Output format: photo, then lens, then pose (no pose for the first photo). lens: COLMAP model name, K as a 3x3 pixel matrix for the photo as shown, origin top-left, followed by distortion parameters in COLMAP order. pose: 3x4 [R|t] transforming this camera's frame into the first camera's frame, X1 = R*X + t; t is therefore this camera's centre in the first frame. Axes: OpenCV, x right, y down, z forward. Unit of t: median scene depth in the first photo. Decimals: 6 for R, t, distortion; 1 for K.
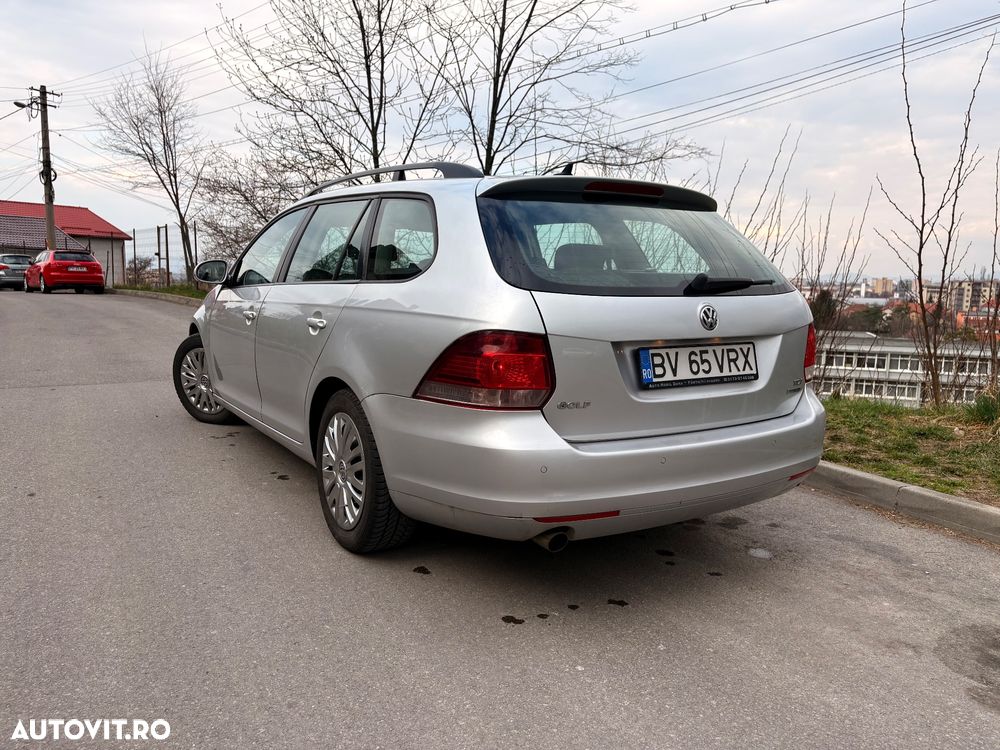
lens RADIAL K [[751.2, 0, 493.6], [0, 751.2, 383.3], [0, 0, 1]] dist [0.070675, -0.090719]
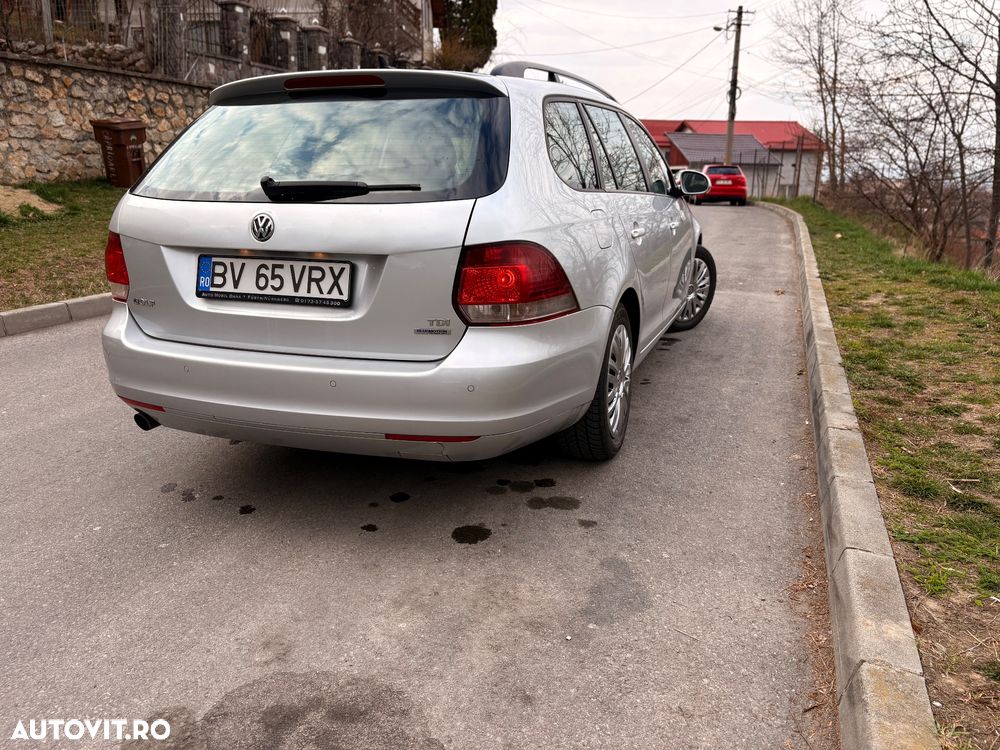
lens RADIAL K [[754.7, 0, 500.0], [0, 754.7, 375.0], [0, 0, 1]] dist [0.059660, -0.073558]
pose [[0.638276, 0.181095, -0.748203, 1.131637], [-0.106302, 0.983359, 0.147328, -0.074754], [0.762433, -0.014500, 0.646905, 0.614654]]
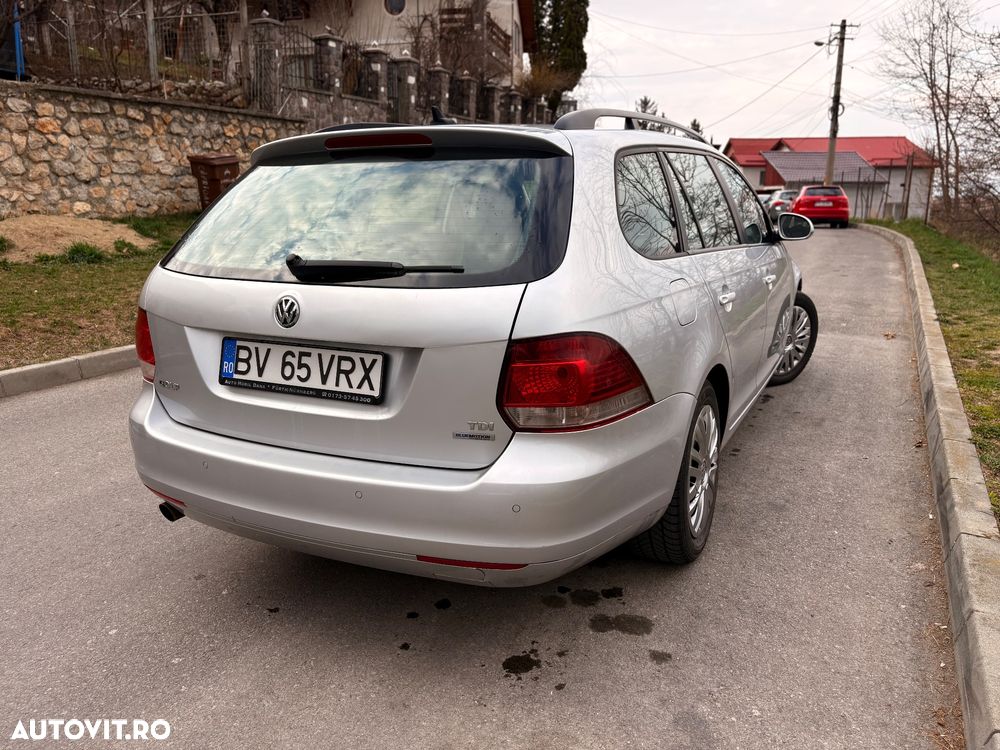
lens RADIAL K [[751.2, 0, 493.6], [0, 751.2, 383.3], [0, 0, 1]] dist [0.070675, -0.090719]
pose [[0.540890, 0.180850, -0.821420, 1.027660], [-0.108190, 0.983457, 0.145284, -0.145906], [0.834106, 0.010287, 0.551508, 0.726680]]
